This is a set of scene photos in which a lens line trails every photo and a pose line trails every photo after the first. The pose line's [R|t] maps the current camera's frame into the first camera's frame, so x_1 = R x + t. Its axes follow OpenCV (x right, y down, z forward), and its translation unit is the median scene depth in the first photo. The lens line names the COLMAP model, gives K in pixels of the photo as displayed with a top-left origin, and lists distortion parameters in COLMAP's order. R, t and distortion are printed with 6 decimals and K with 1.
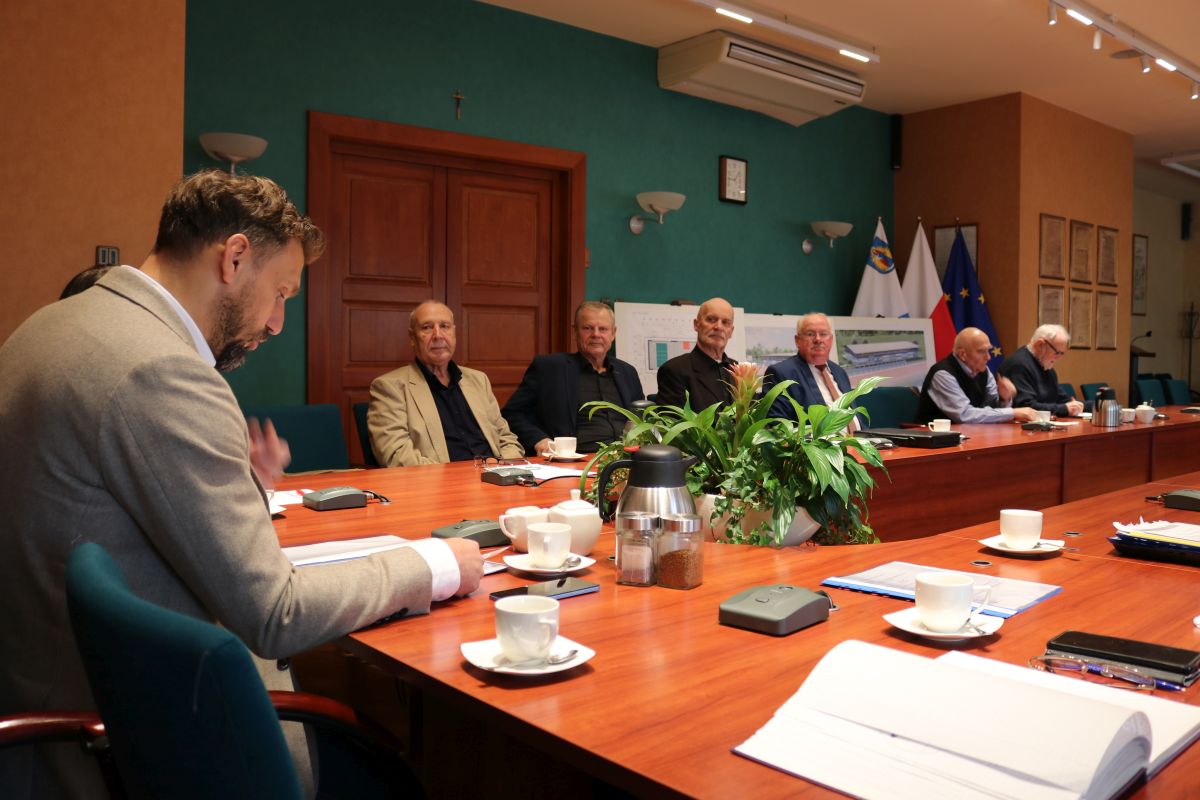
lens RADIAL K [[1023.0, 0, 592.9], [0, 1023.0, 403.7], [0, 0, 1]] dist [-0.146645, 0.069378]
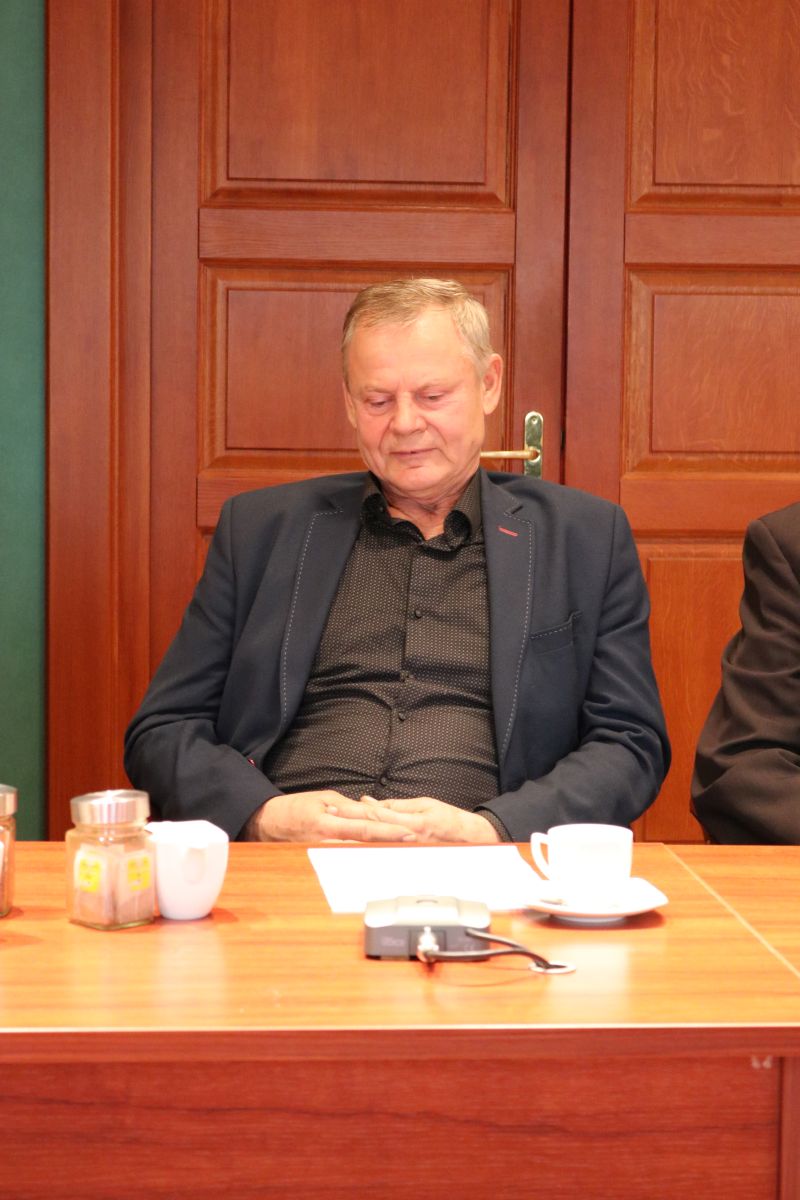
lens RADIAL K [[3660.4, 0, 398.7], [0, 3660.4, 601.9], [0, 0, 1]] dist [0.035850, 0.000000]
pose [[0.804381, 0.054896, -0.591572, 0.441090], [-0.036034, 0.998397, 0.043652, -0.040621], [0.593020, -0.013796, 0.805070, 0.079180]]
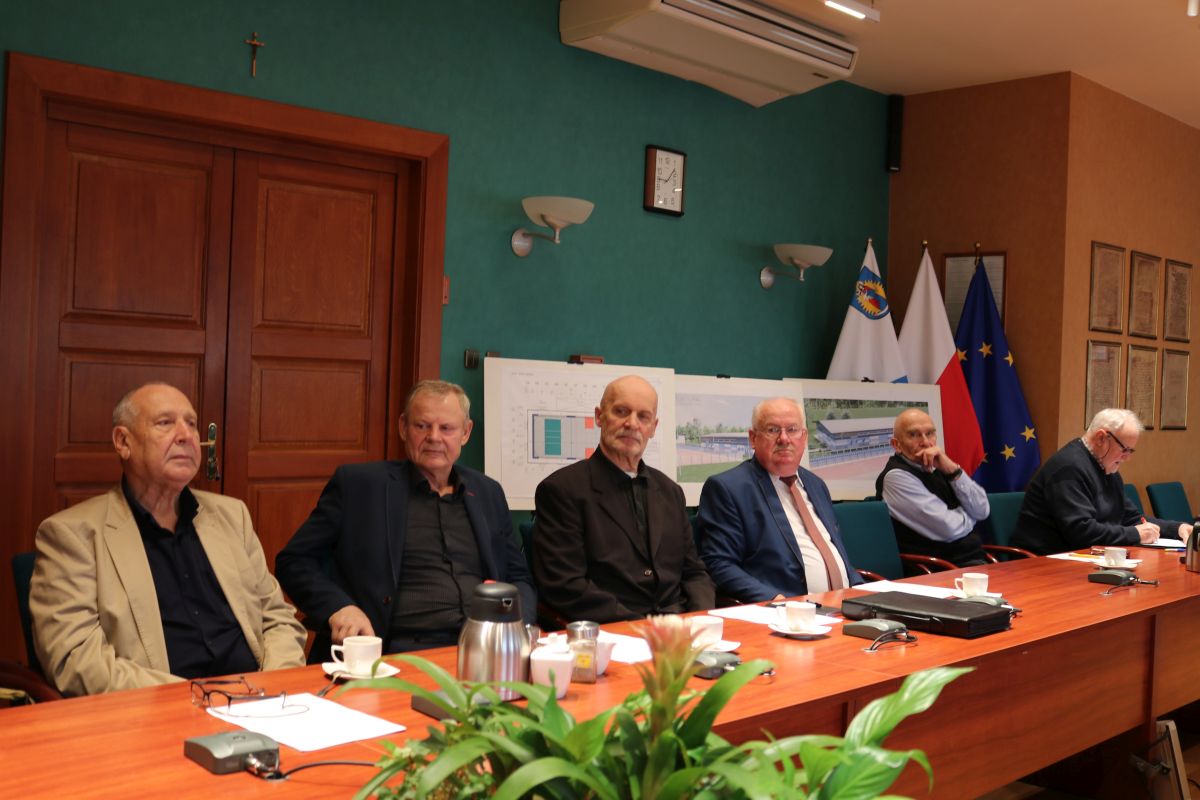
lens RADIAL K [[1314.6, 0, 604.4], [0, 1314.6, 397.7], [0, 0, 1]] dist [-0.105046, 0.000000]
pose [[0.995156, 0.029332, 0.093836, 0.019554], [-0.025942, 0.998973, -0.037150, -0.042858], [-0.094829, 0.034536, 0.994894, 0.131095]]
